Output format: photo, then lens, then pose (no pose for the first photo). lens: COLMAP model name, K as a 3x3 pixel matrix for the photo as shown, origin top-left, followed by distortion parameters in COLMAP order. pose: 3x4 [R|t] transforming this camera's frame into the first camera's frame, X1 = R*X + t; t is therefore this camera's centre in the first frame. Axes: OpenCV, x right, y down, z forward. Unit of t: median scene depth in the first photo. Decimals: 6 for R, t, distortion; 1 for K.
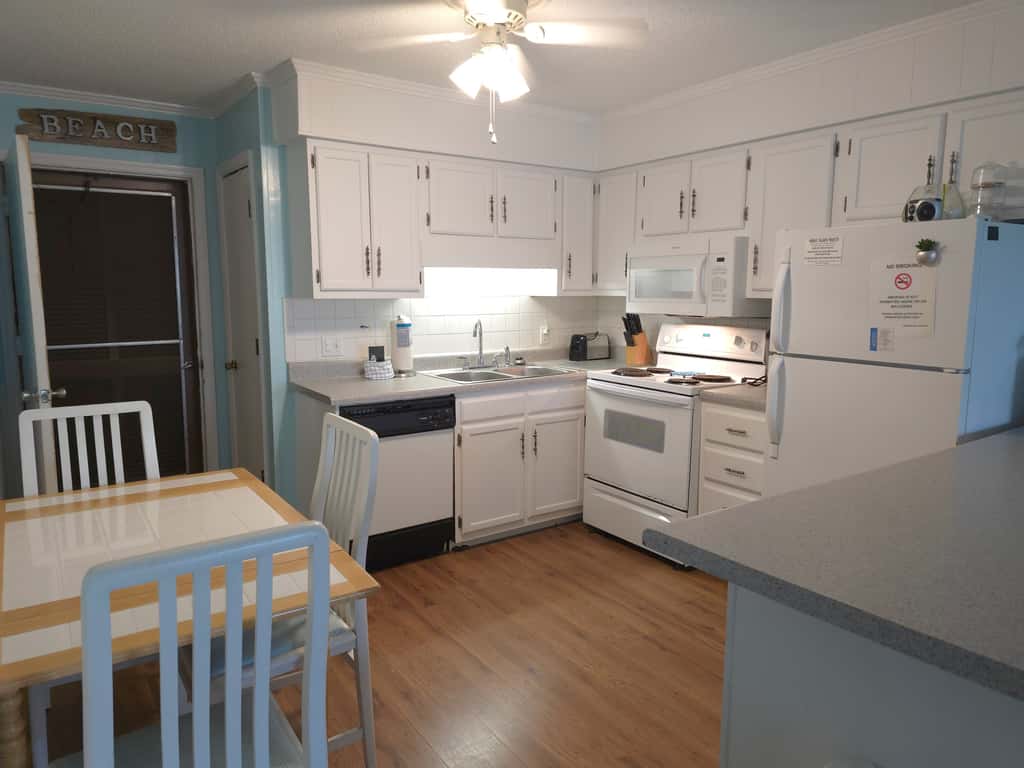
lens RADIAL K [[690.7, 0, 516.1], [0, 690.7, 380.7], [0, 0, 1]] dist [0.056026, -0.052356]
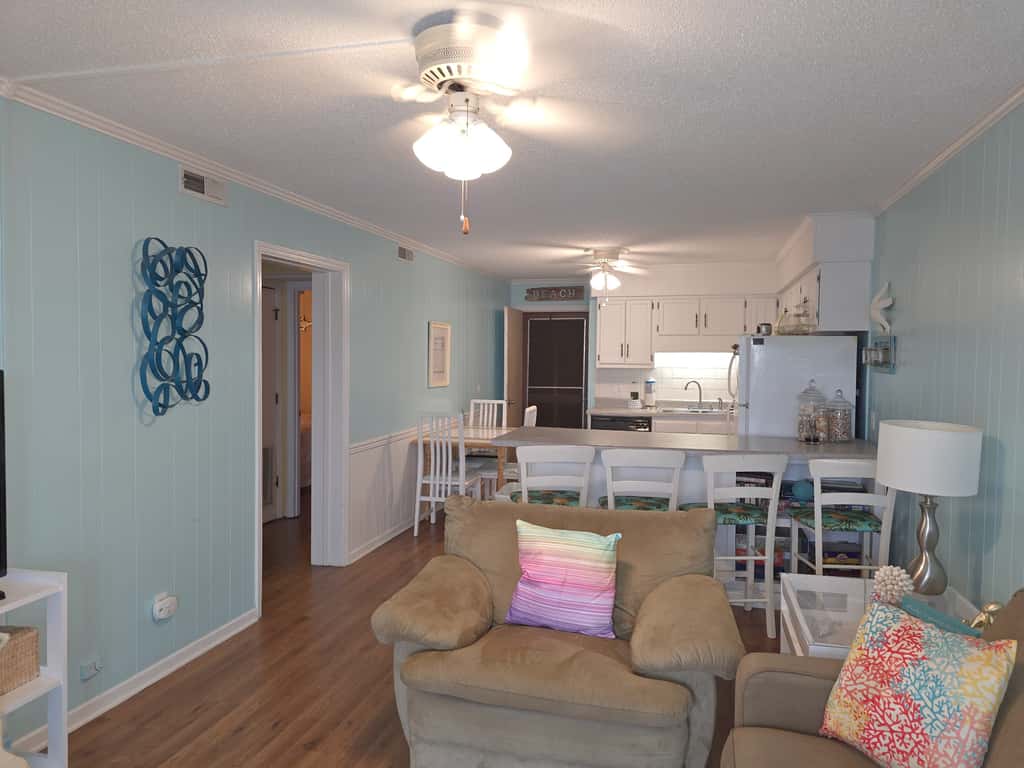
lens RADIAL K [[690.7, 0, 512.0], [0, 690.7, 383.8], [0, 0, 1]] dist [0.056026, -0.052356]
pose [[0.646686, 0.037520, -0.761833, 1.098091], [-0.113783, 0.992359, -0.047712, 0.062176], [0.754222, 0.117538, 0.646014, -0.555635]]
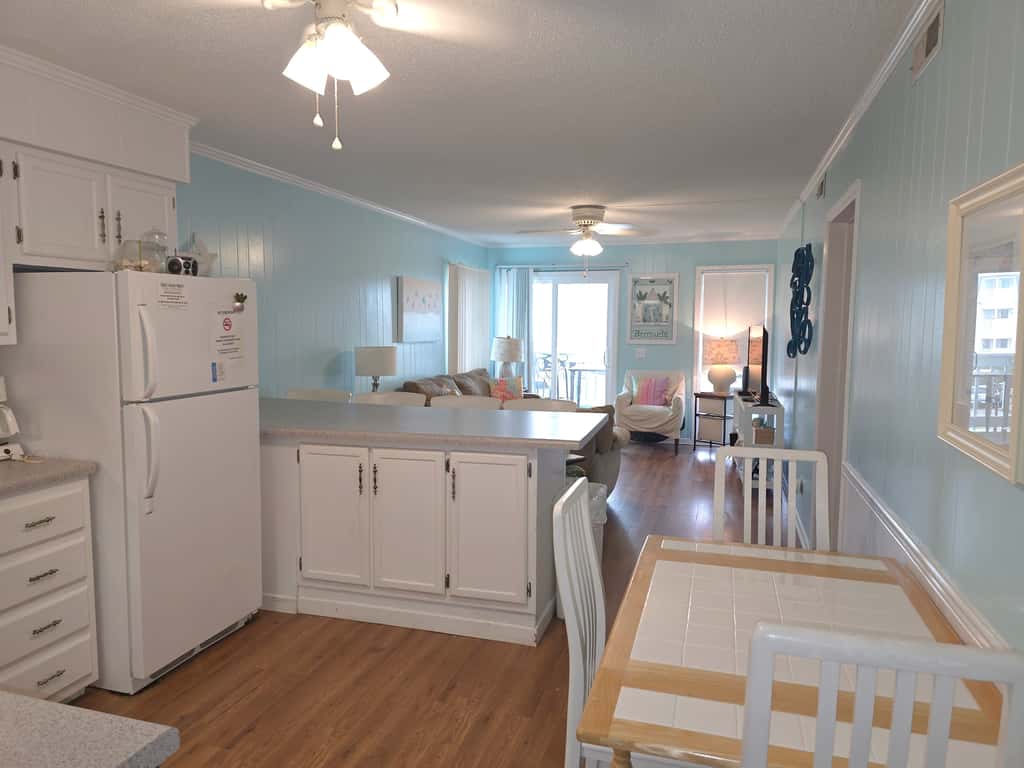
lens RADIAL K [[690.7, 0, 510.8], [0, 690.7, 383.3], [0, 0, 1]] dist [0.056026, -0.052356]
pose [[-0.617904, -0.082253, 0.781939, -0.497566], [0.097098, 0.978917, 0.179702, -0.138274], [-0.780235, 0.186963, -0.596890, 0.884195]]
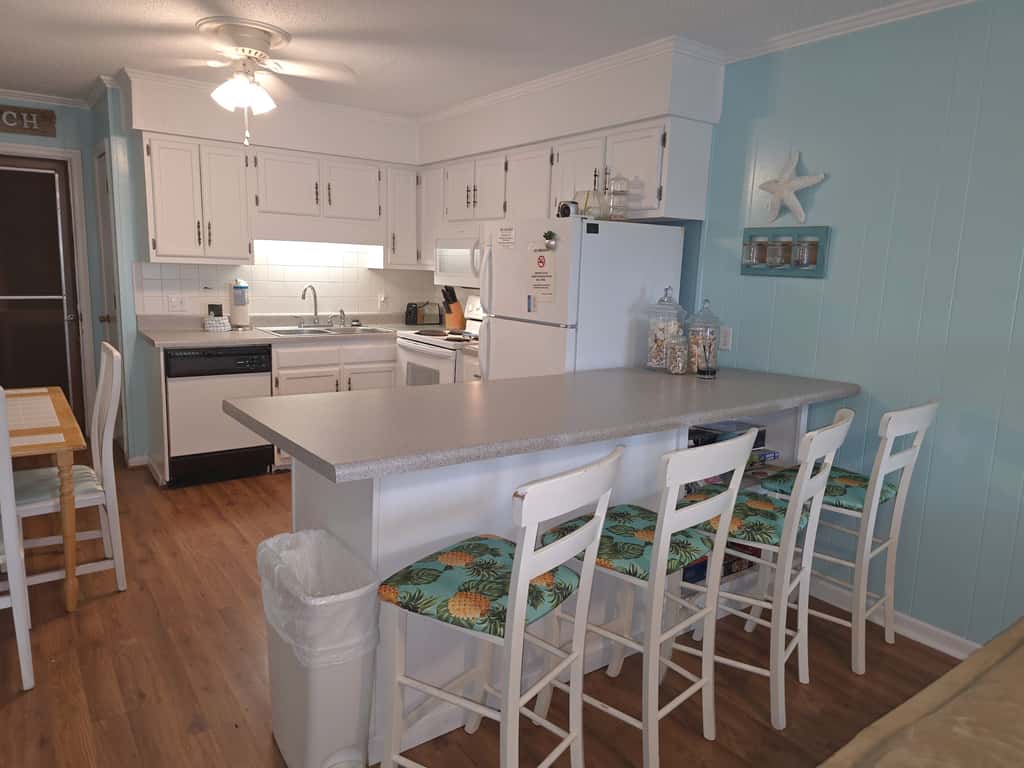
lens RADIAL K [[690.7, 0, 516.8], [0, 690.7, 385.1], [0, 0, 1]] dist [0.056026, -0.052356]
pose [[0.999375, 0.027782, 0.021871, 0.309517], [-0.028465, 0.999096, 0.031562, 0.038929], [-0.020975, -0.032165, 0.999262, -0.240508]]
